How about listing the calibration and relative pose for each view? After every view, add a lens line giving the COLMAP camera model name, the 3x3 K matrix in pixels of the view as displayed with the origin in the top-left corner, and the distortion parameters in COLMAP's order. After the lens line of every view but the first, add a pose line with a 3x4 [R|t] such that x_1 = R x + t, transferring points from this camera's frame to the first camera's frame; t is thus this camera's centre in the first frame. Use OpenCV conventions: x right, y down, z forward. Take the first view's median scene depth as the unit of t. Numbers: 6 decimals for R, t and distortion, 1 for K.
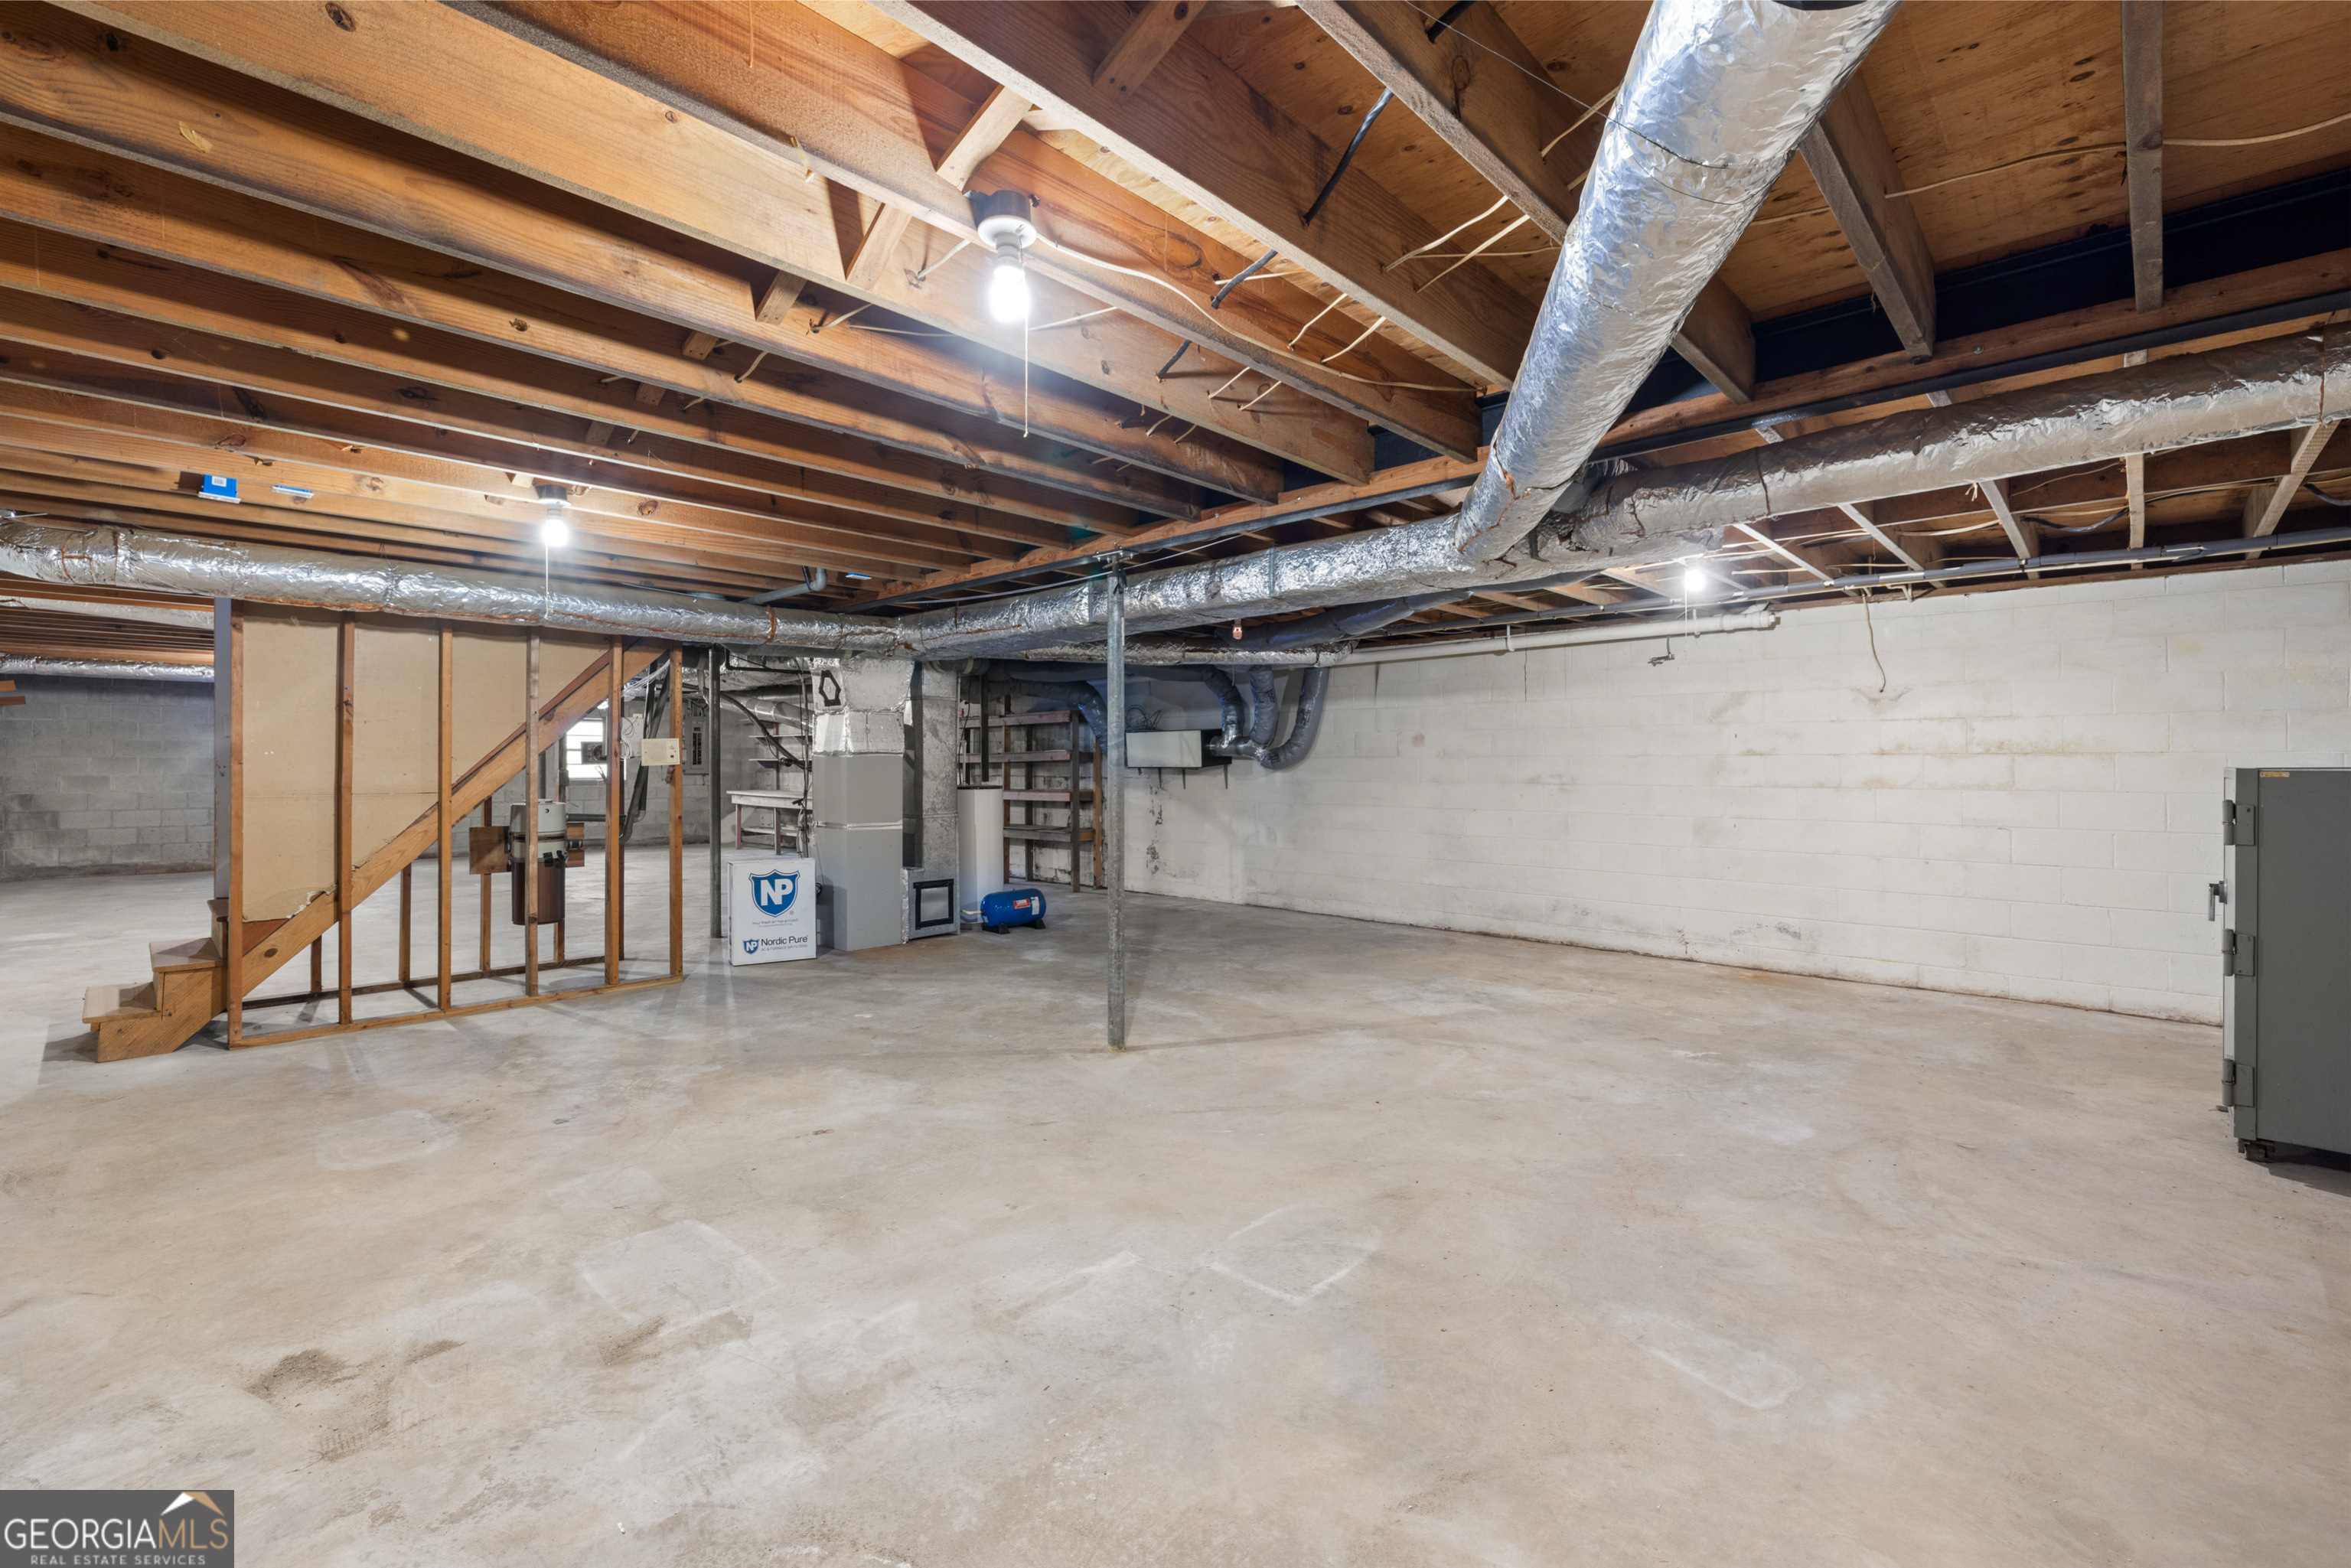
lens RADIAL K [[1009.5, 0, 1176.7], [0, 1009.5, 755.9], [0, 0, 1]] dist [-0.000947, -0.000491]
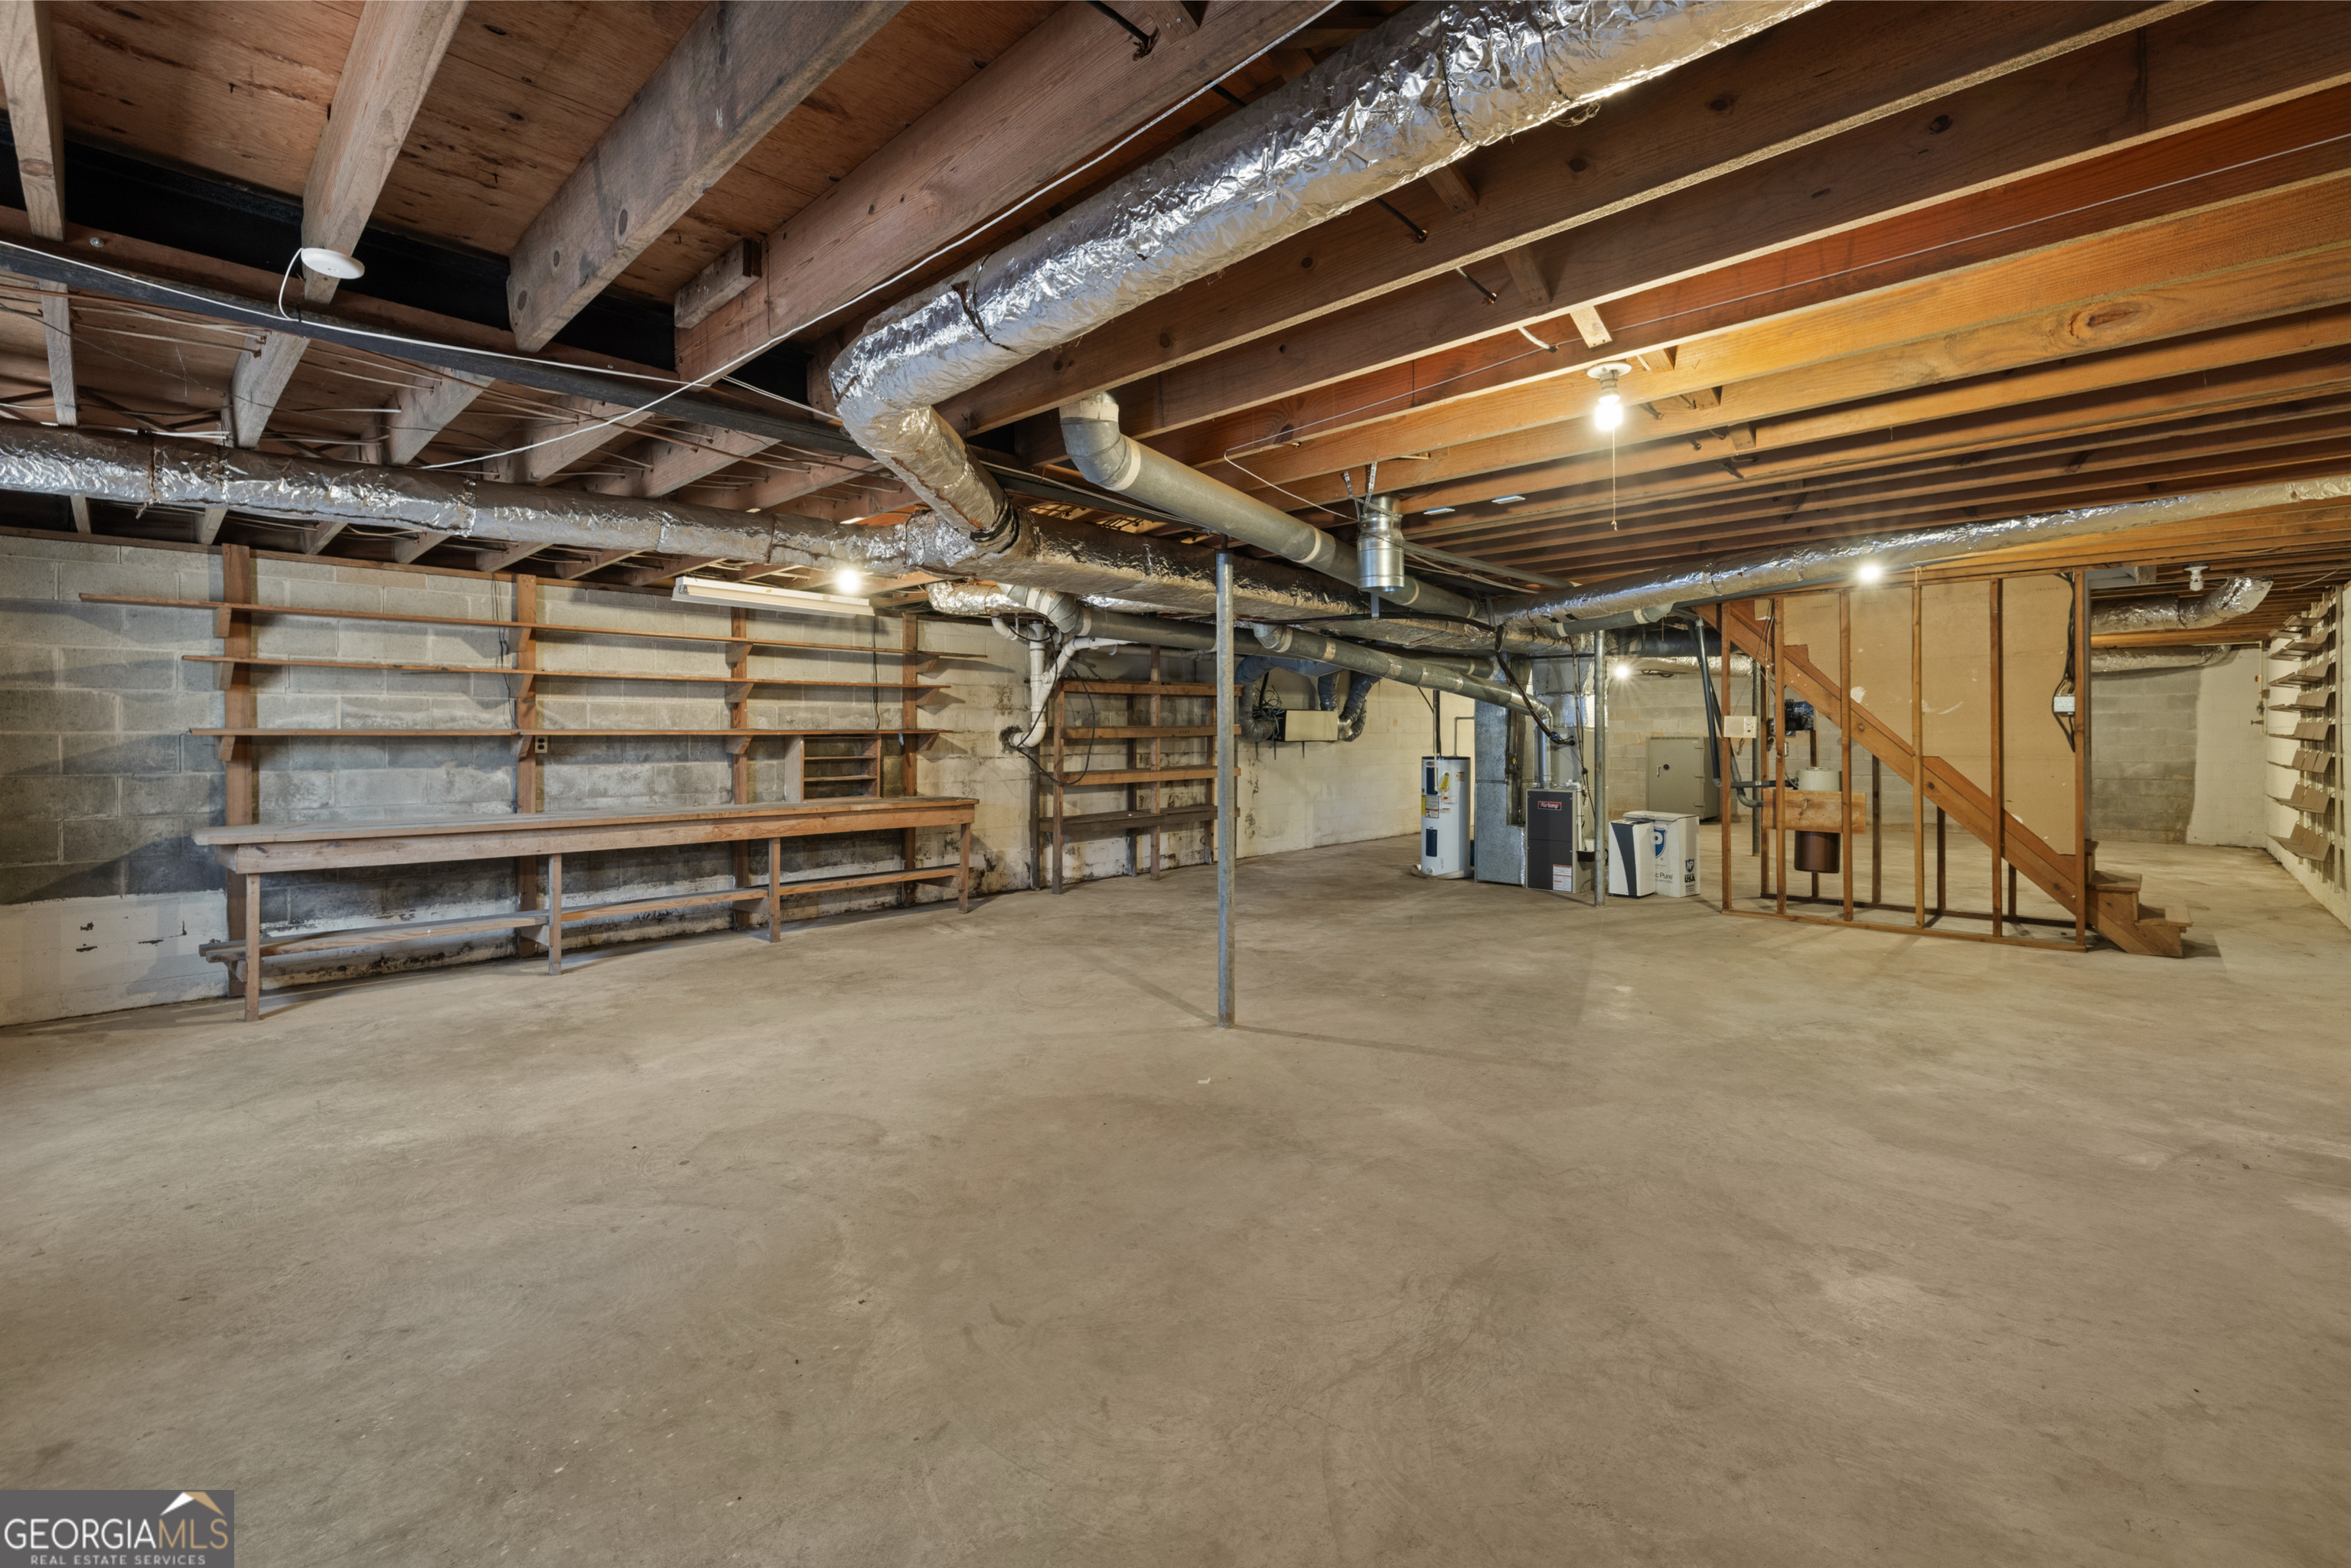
lens RADIAL K [[1009.5, 0, 1176.7], [0, 1009.5, 755.9], [0, 0, 1]] dist [-0.000947, -0.000491]
pose [[0.006529, -0.018646, 0.999805, -1.028522], [-0.000849, 0.999826, 0.018652, 0.006058], [-0.999978, -0.000970, 0.006512, 0.989761]]
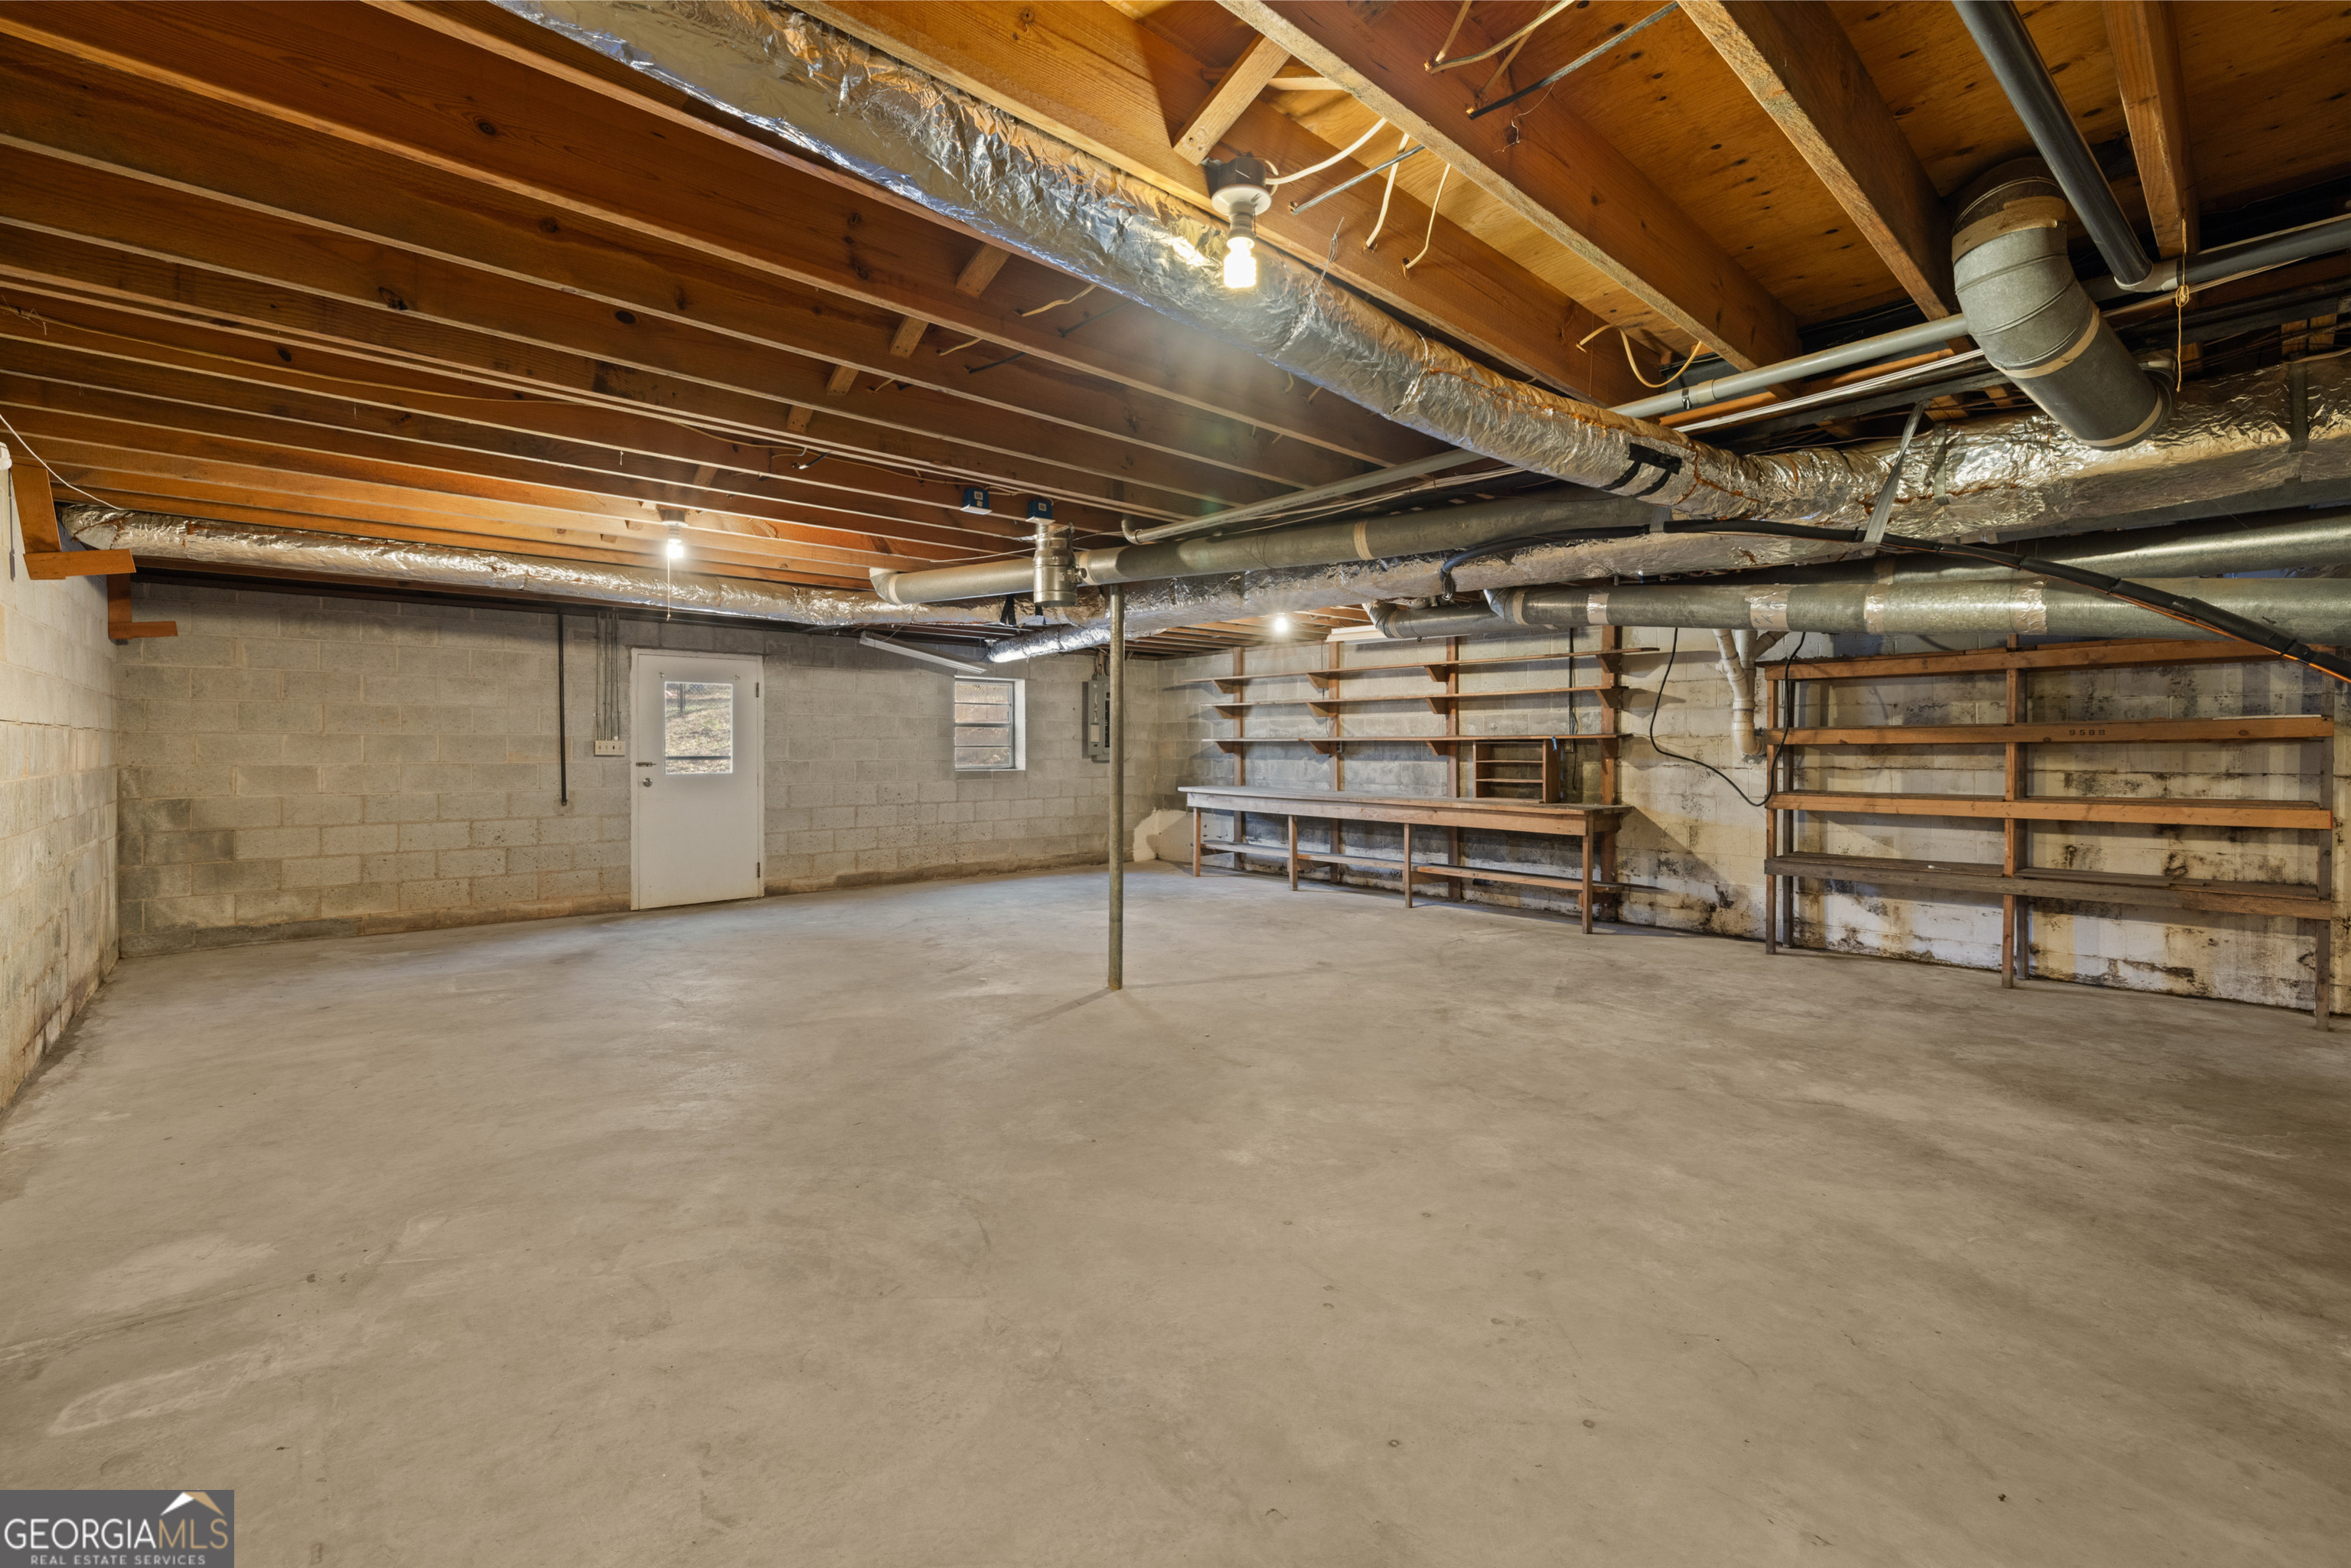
lens RADIAL K [[989.2, 0, 1180.8], [0, 989.2, 742.5], [0, 0, 1]] dist [0.001452, 0.000106]
pose [[0.996986, 0.000142, -0.077576, -0.529751], [-0.000051, 0.999999, 0.001179, 0.005668], [0.077577, -0.001171, 0.996986, 0.480422]]
